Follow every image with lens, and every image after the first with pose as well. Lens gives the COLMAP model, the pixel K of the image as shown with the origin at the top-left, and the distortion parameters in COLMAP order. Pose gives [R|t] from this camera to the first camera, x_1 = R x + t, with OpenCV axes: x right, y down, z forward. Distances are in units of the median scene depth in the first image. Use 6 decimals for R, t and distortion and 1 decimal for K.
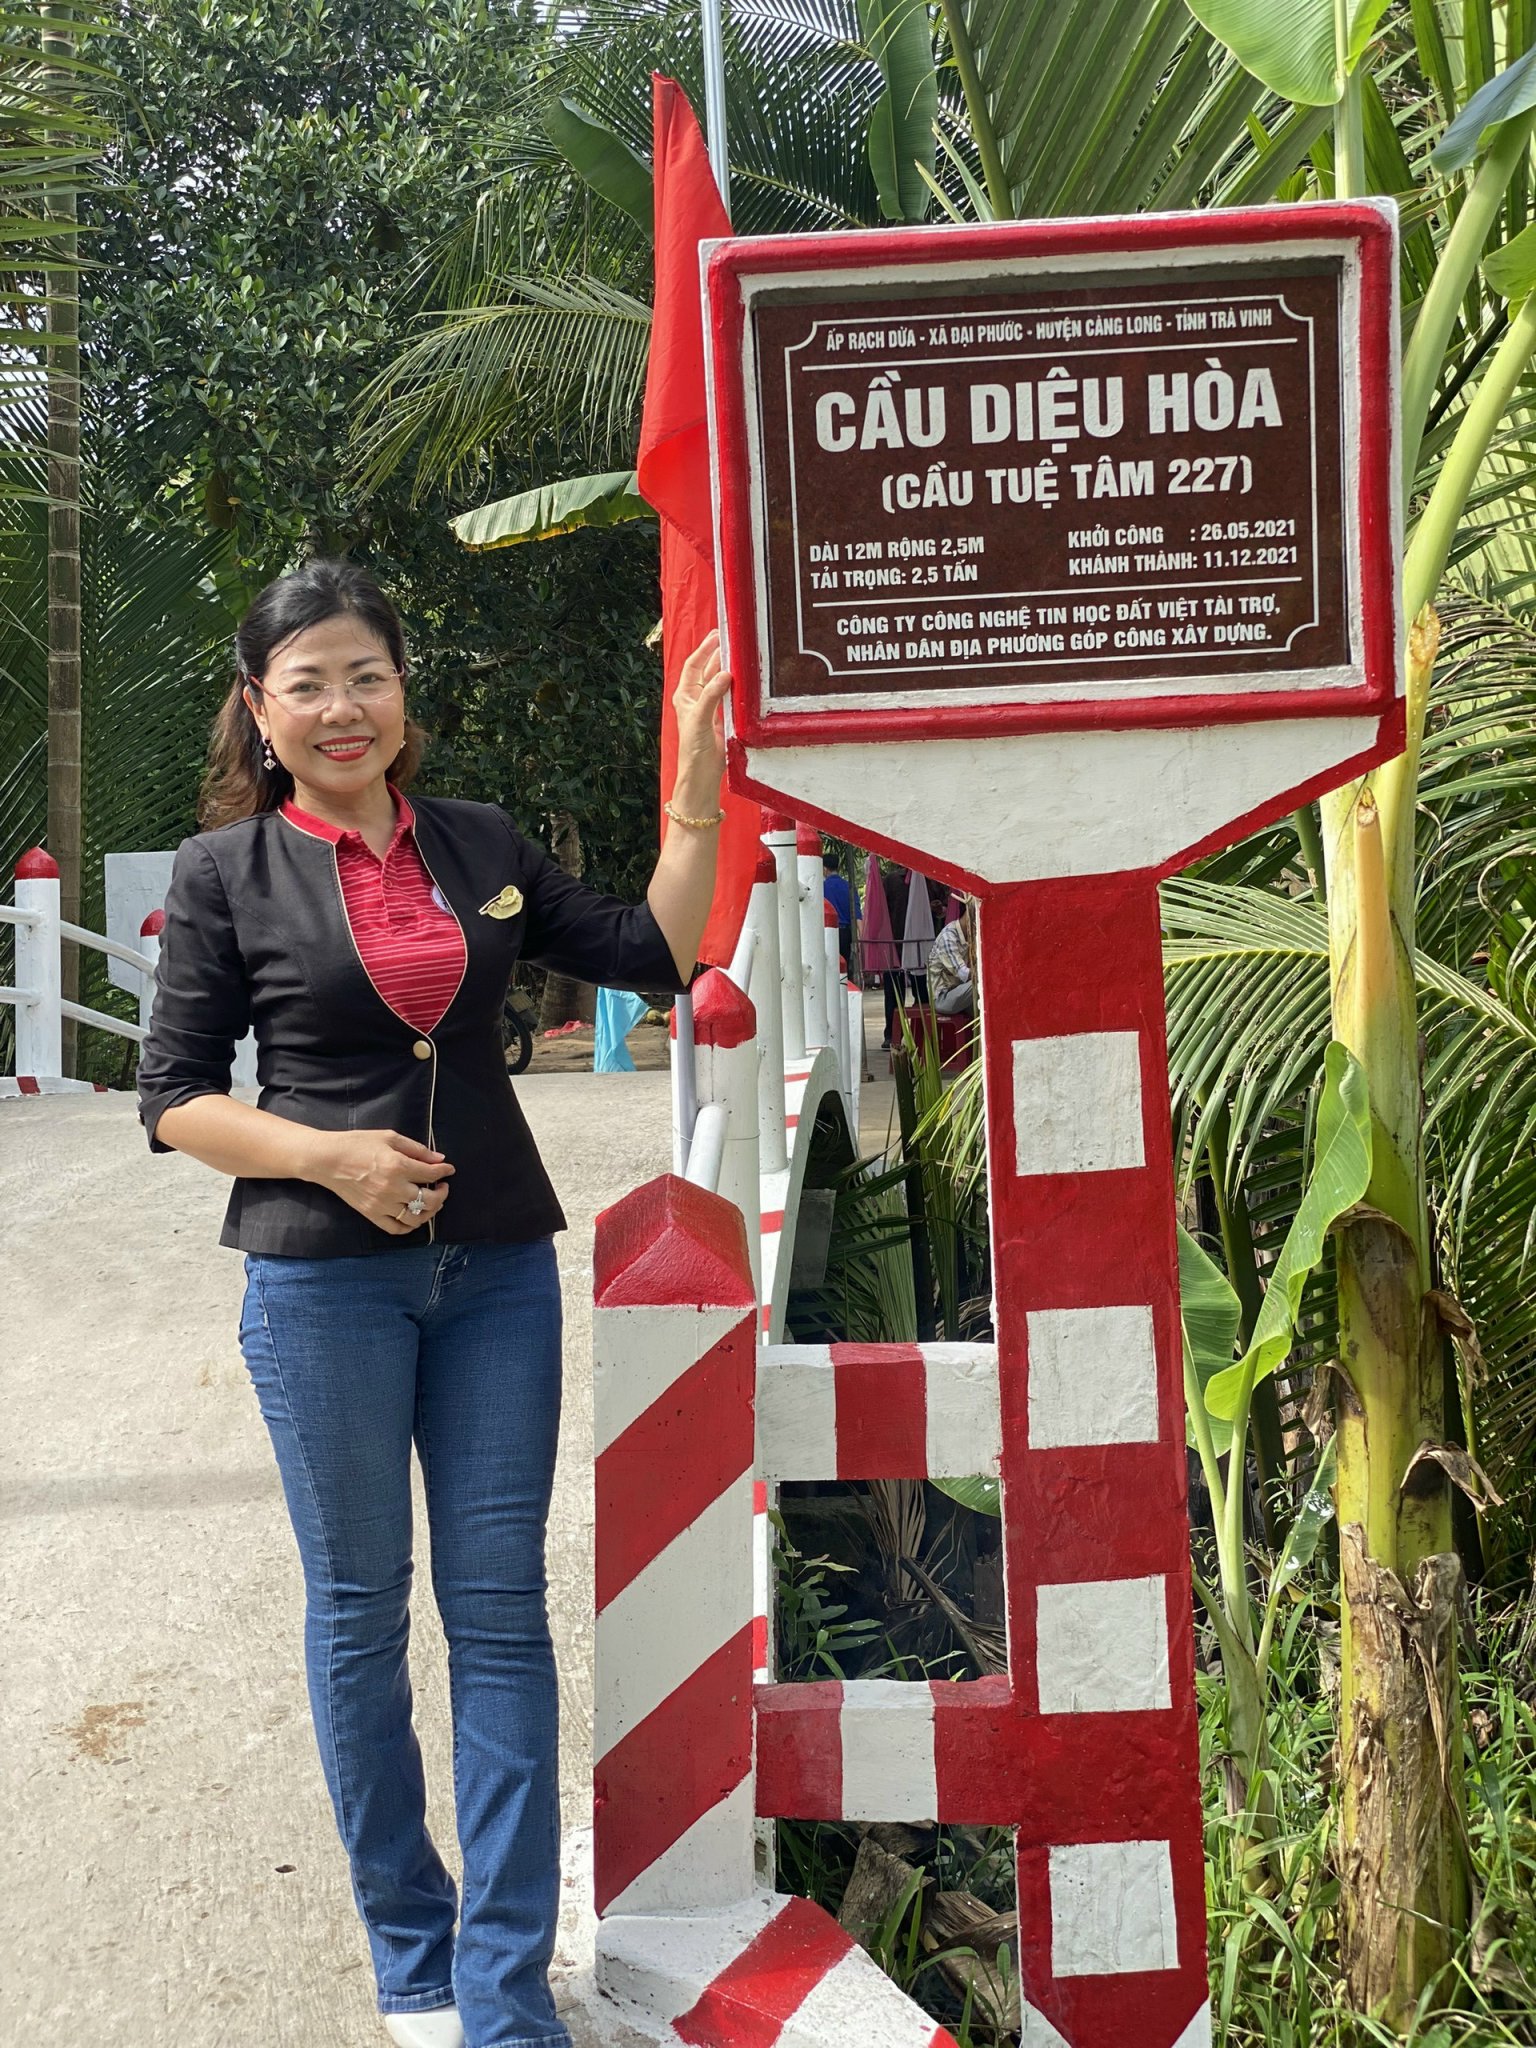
lens RADIAL K [[3006.8, 0, 741.8], [0, 3006.8, 957.7], [0, 0, 1]] dist [0.001702, 0.000000]
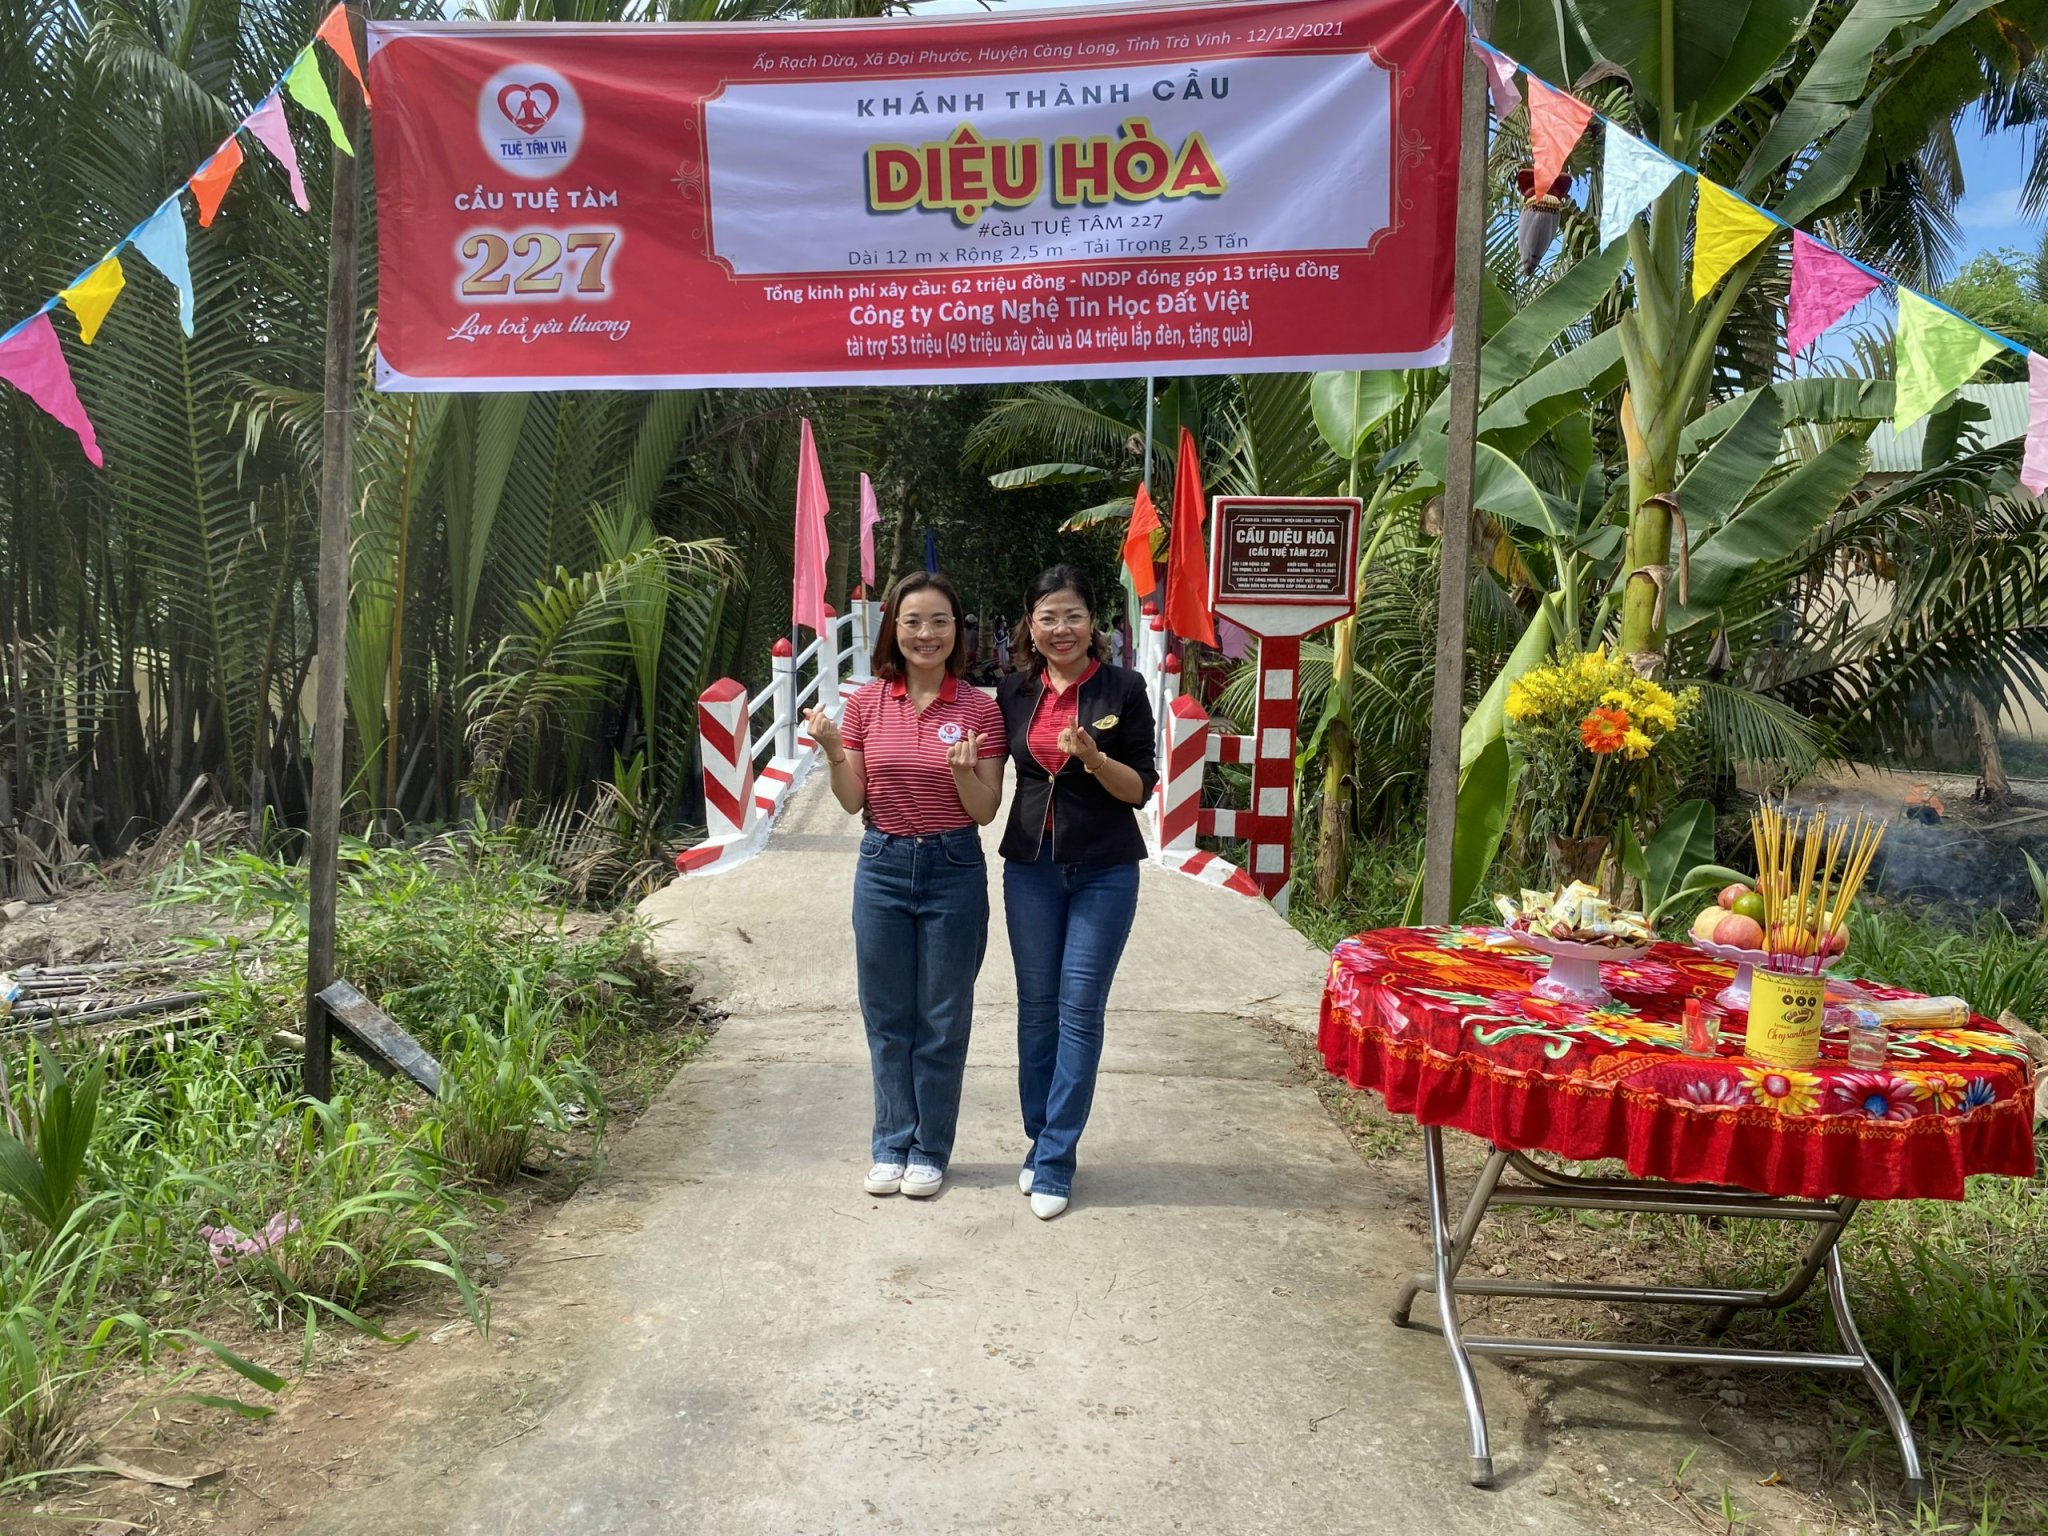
lens RADIAL K [[1519.2, 0, 1027.5], [0, 1519.2, 758.9], [0, 0, 1]] dist [0.028515, -0.054324]
pose [[0.997369, 0.071743, 0.010399, -0.302176], [-0.072243, 0.995549, 0.060528, 0.050224], [-0.006010, -0.061120, 0.998112, -1.403527]]
